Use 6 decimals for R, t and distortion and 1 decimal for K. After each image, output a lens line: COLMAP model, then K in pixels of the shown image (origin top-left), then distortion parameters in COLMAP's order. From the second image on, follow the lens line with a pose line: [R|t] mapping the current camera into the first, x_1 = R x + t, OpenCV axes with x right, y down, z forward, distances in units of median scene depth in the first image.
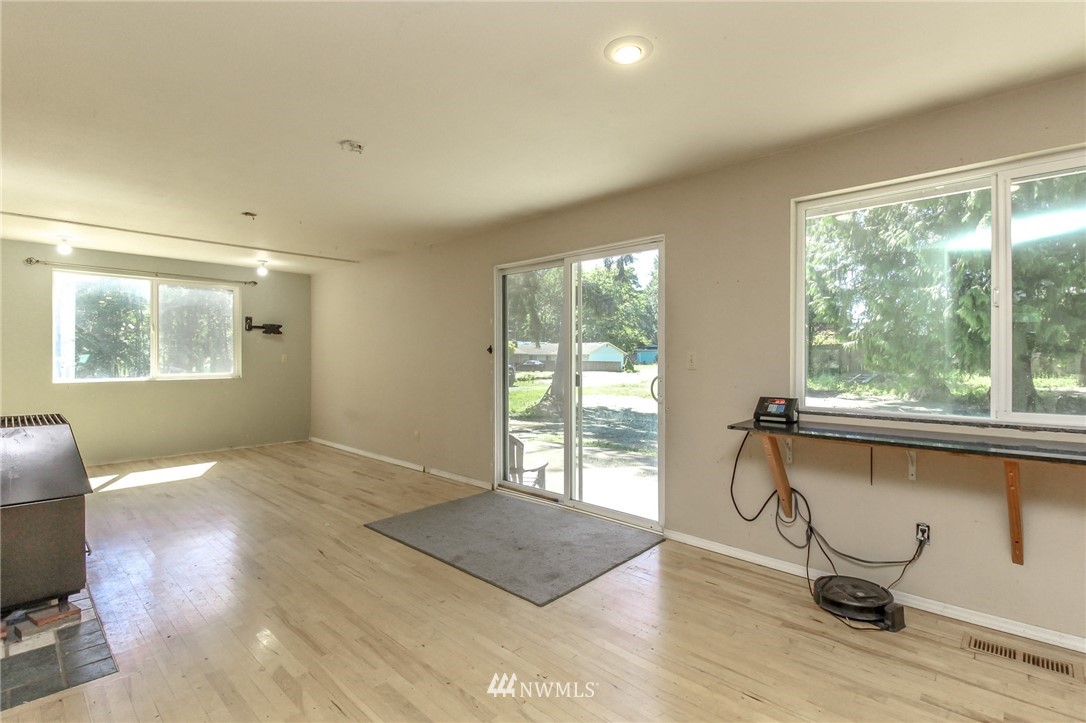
lens RADIAL K [[516.2, 0, 564.0], [0, 516.2, 351.7], [0, 0, 1]] dist [0.000240, -0.000350]
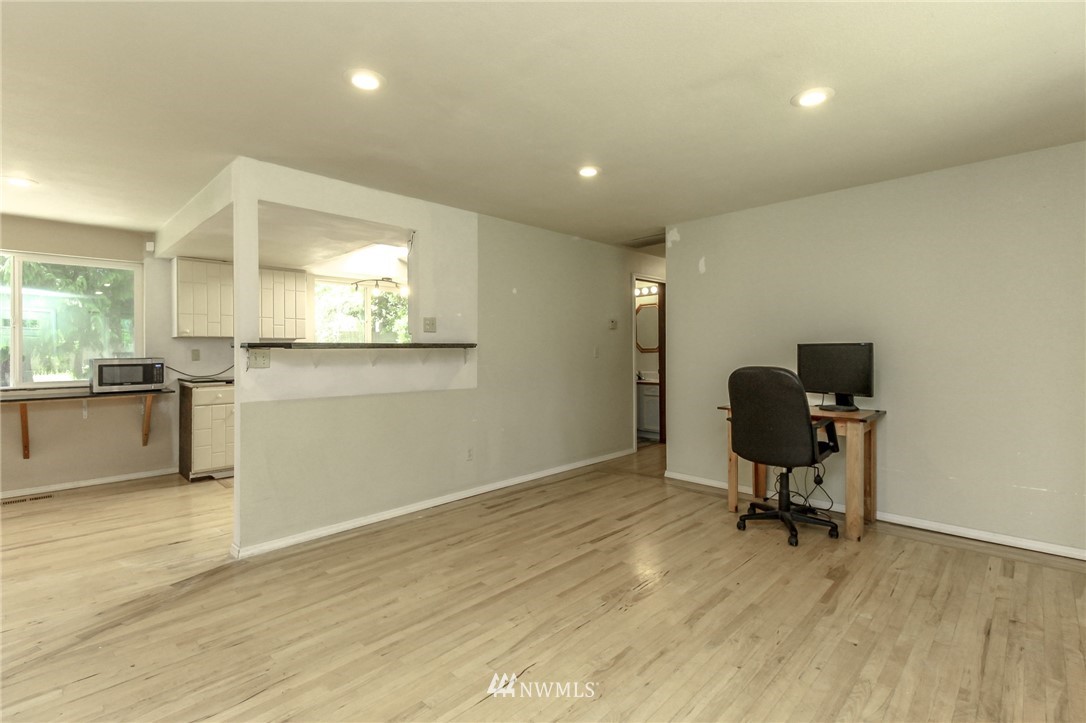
lens RADIAL K [[503.9, 0, 542.4], [0, 503.9, 359.1], [0, 0, 1]] dist [0.005852, -0.000329]
pose [[0.044434, -0.014779, 0.998903, -0.865288], [-0.000807, 0.999890, 0.014830, 0.000366], [-0.999012, -0.001465, 0.044417, -0.948532]]
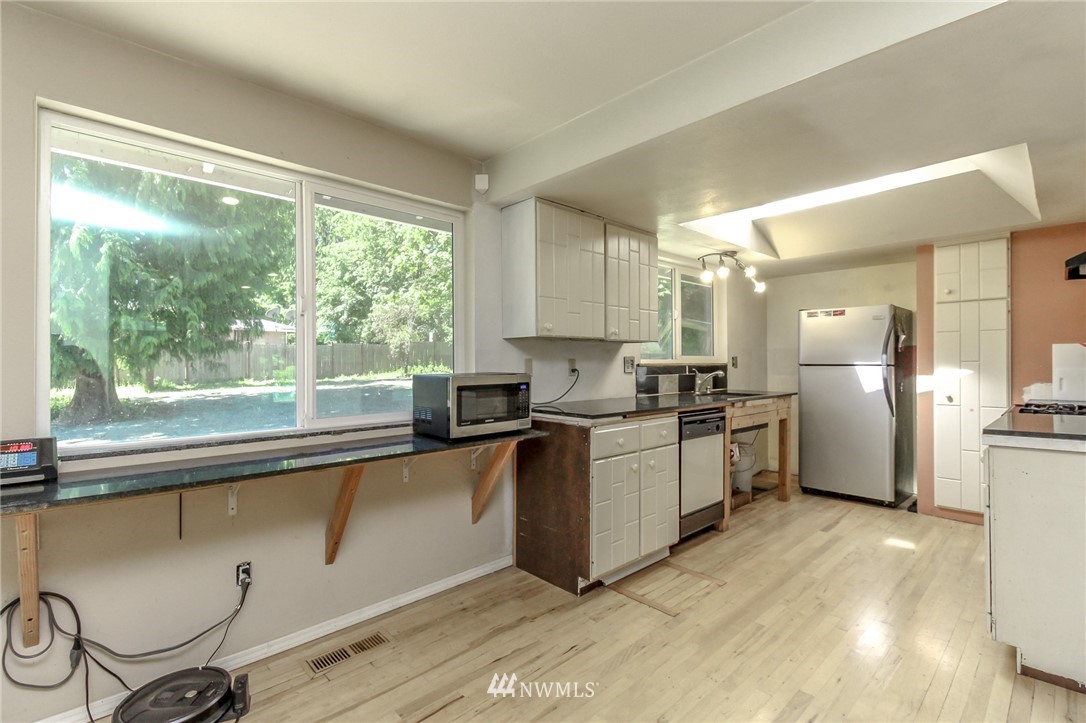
lens RADIAL K [[505.0, 0, 531.4], [0, 505.0, 360.4], [0, 0, 1]] dist [0.002550, -0.000576]
pose [[0.088074, 0.005829, 0.996097, -0.091345], [-0.003596, 0.999978, -0.005534, 0.004496], [-0.996107, -0.003094, 0.088093, 0.459114]]
